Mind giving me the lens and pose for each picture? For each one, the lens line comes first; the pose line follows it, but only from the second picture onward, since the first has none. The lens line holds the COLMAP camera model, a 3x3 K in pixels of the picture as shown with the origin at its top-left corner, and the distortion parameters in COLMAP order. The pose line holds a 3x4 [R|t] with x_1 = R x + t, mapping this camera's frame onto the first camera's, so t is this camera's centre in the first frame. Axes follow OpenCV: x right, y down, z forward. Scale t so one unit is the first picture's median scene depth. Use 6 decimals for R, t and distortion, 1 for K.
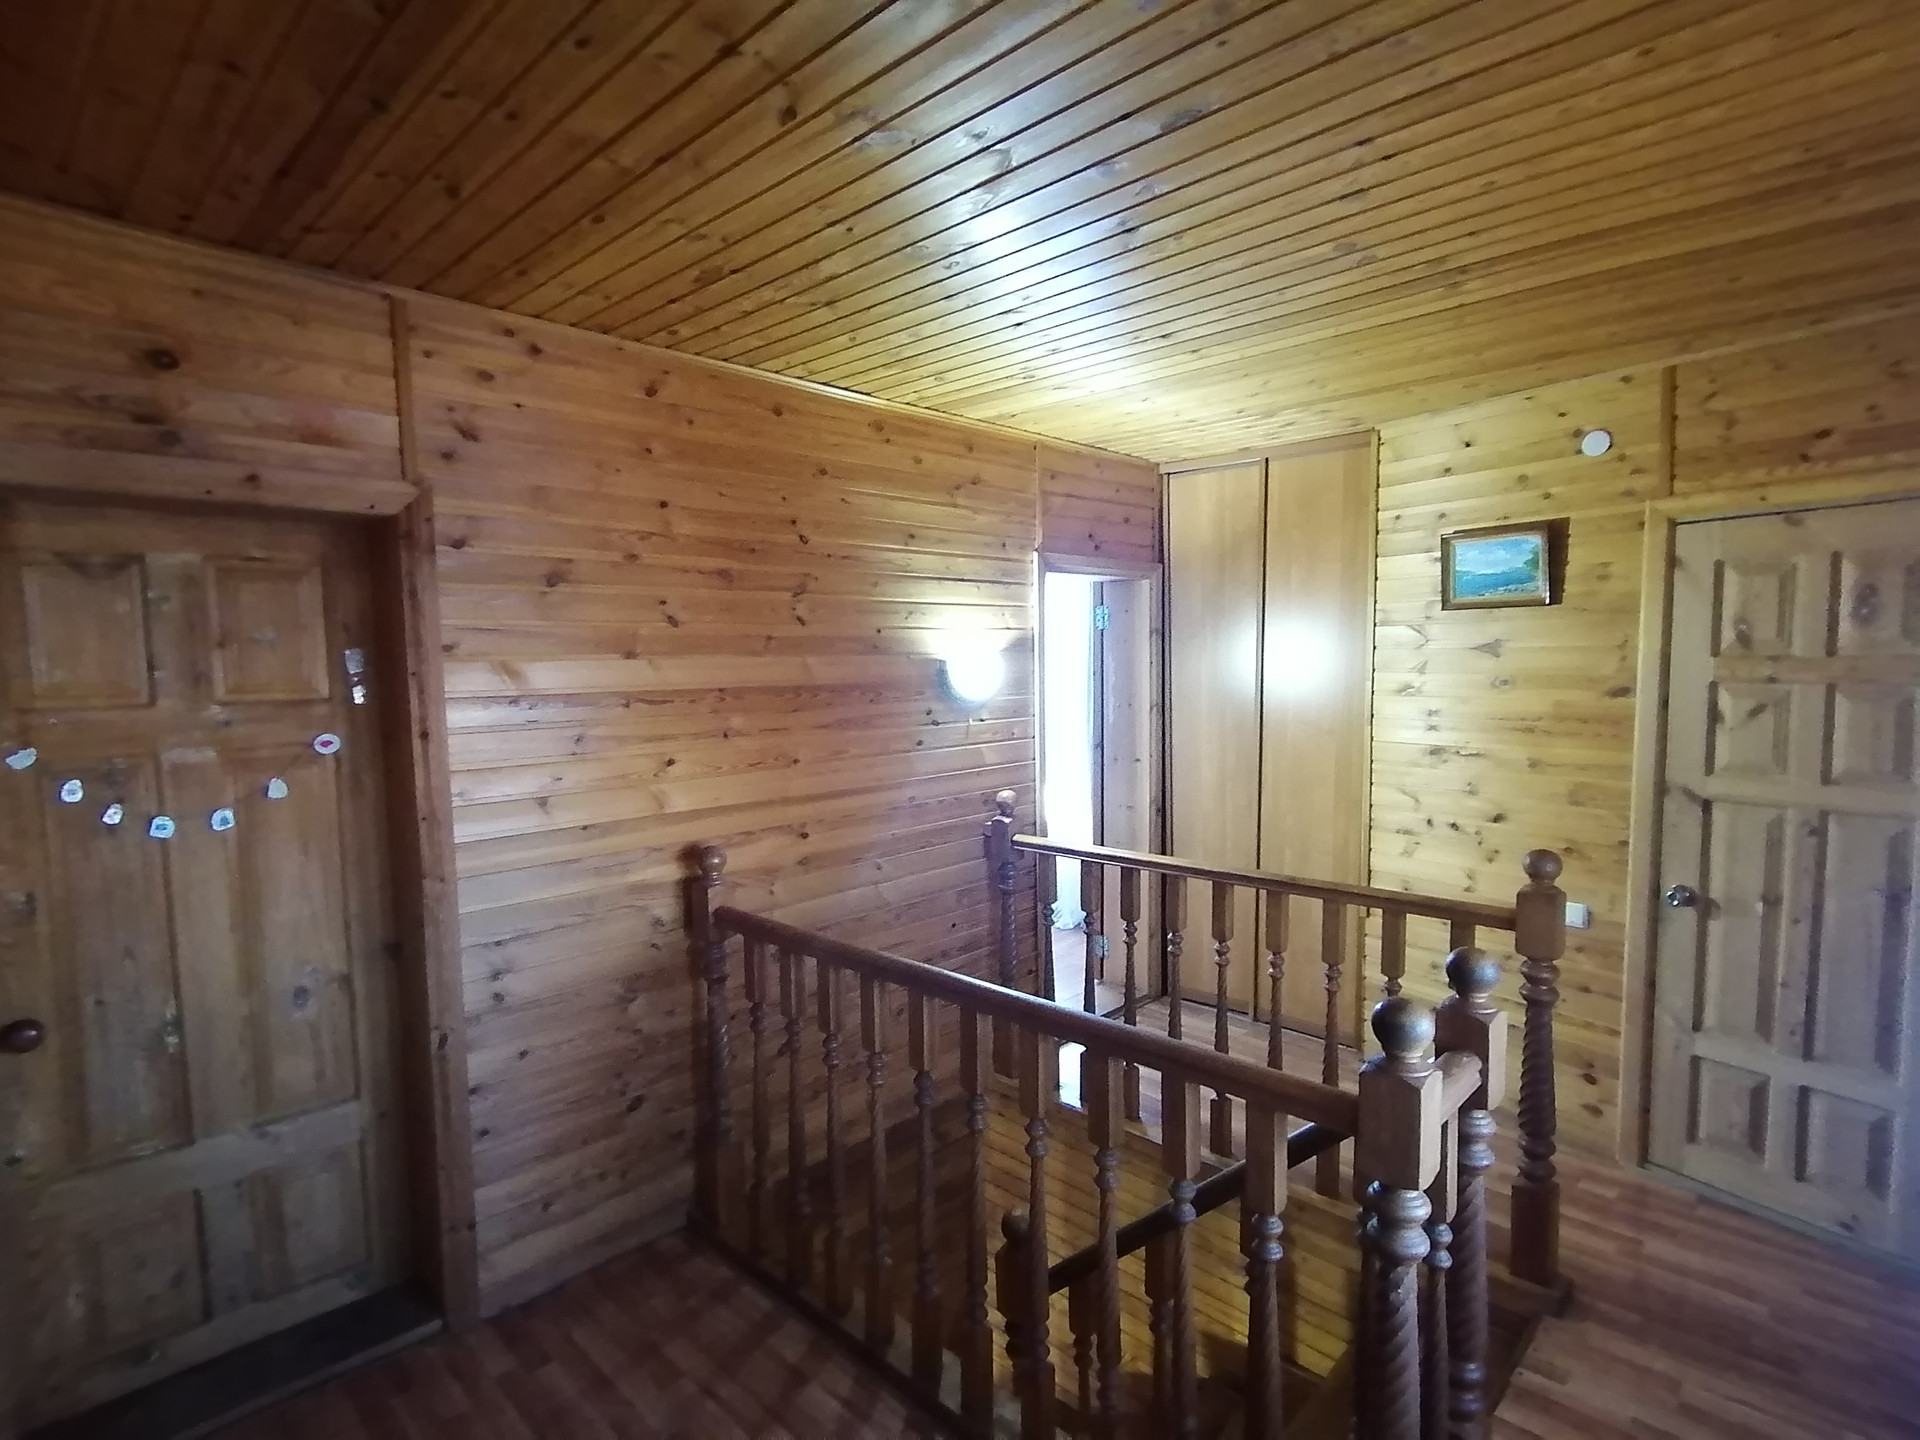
lens RADIAL K [[974.0, 0, 956.3], [0, 974.0, 729.8], [0, 0, 1]] dist [0.061449, -0.036092]
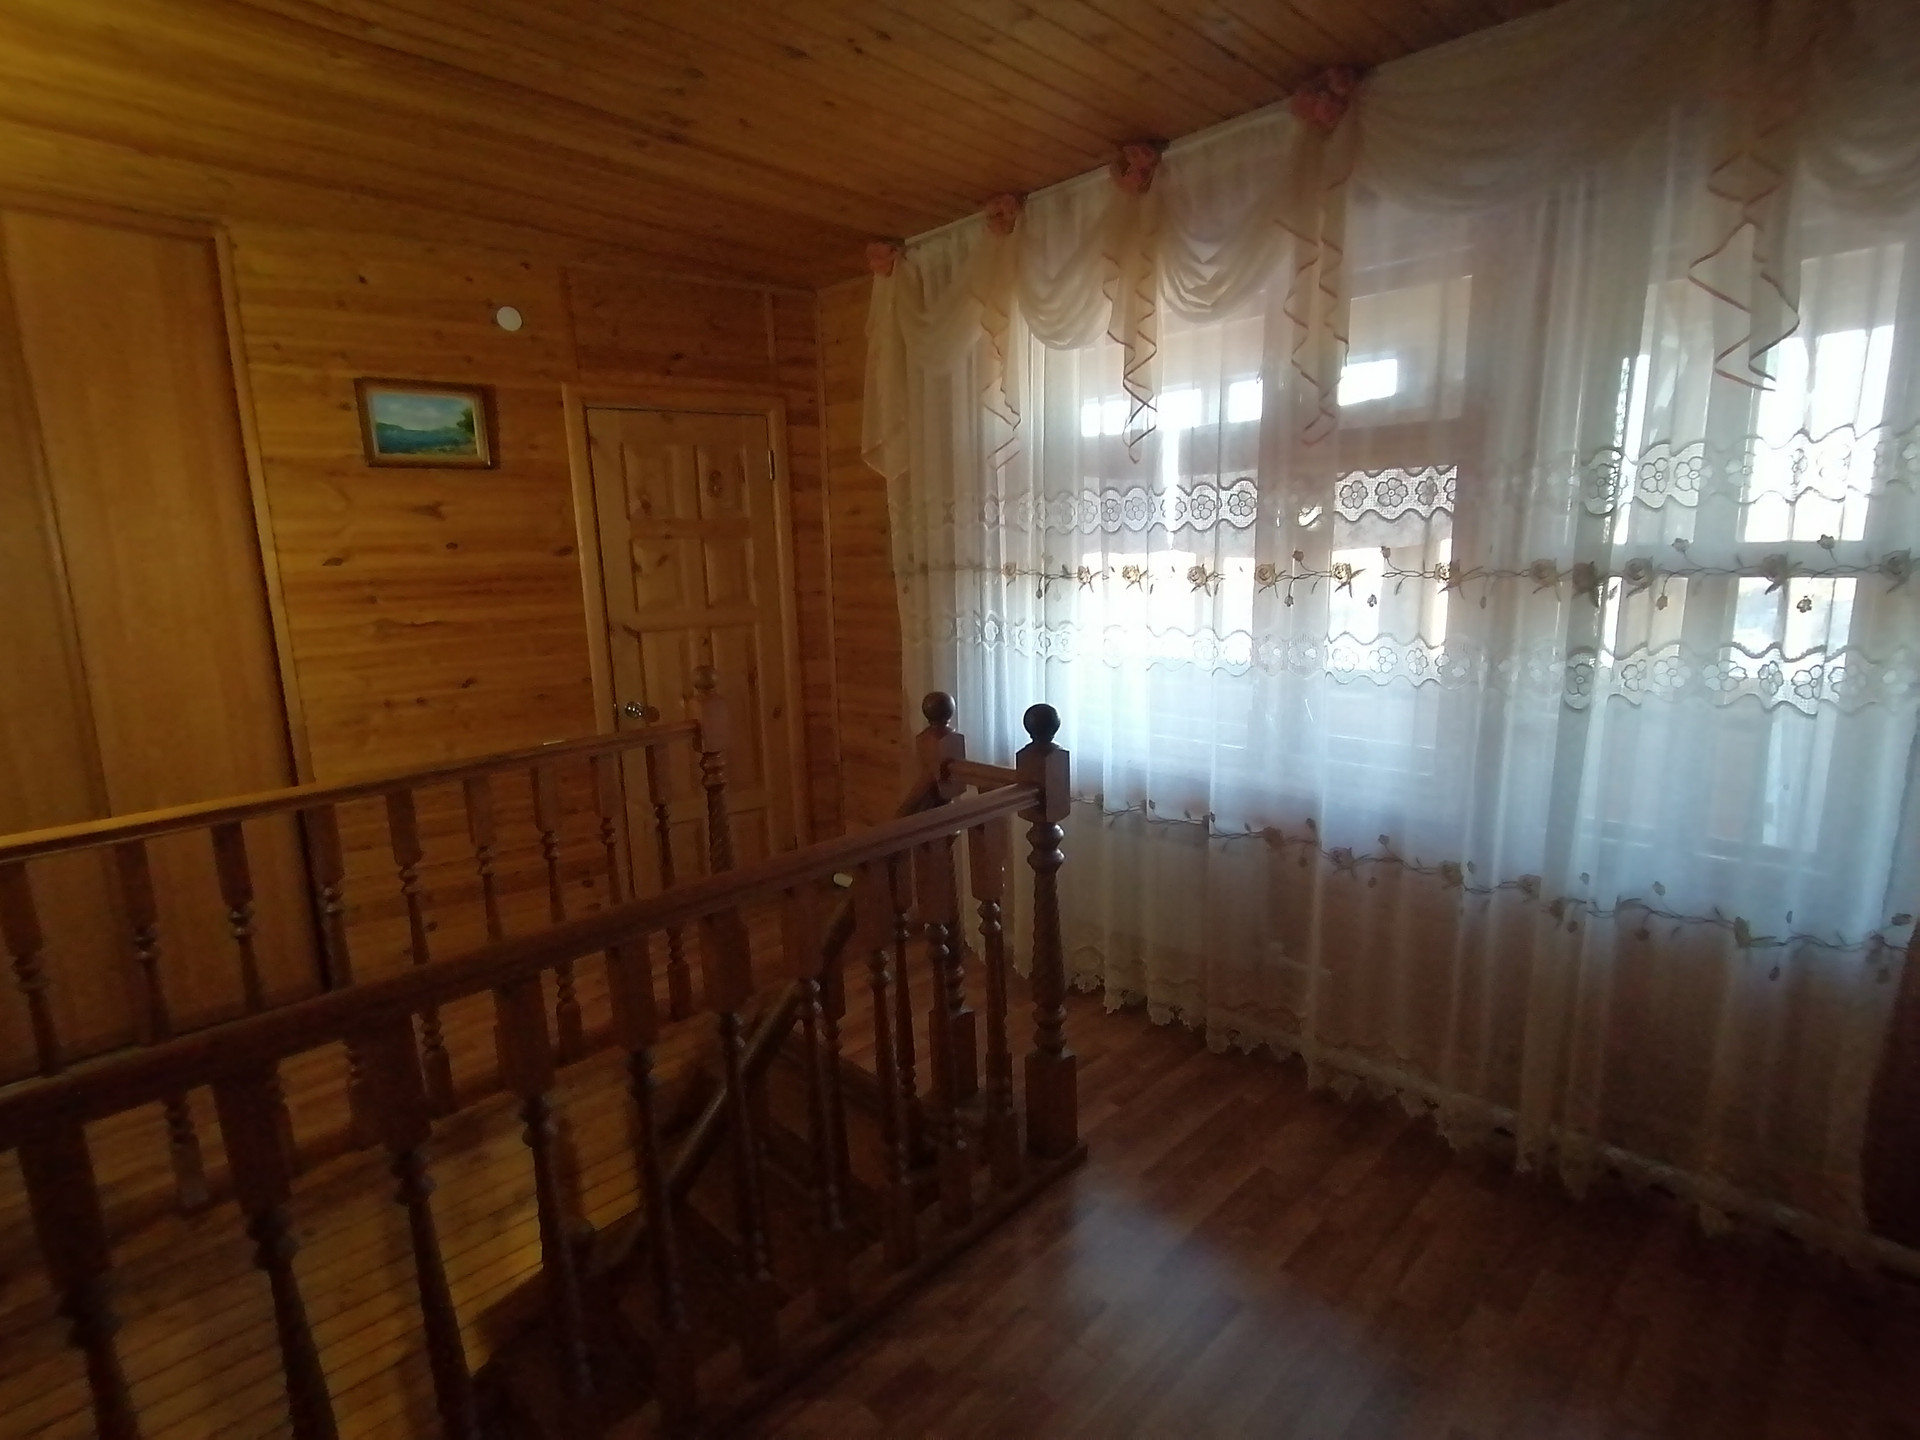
lens RADIAL K [[974.0, 0, 956.3], [0, 974.0, 729.8], [0, 0, 1]] dist [0.061449, -0.036092]
pose [[0.022674, -0.174889, 0.984327, -0.505685], [0.108074, 0.979239, 0.171495, 0.019714], [-0.993884, 0.102492, 0.041105, 0.532495]]
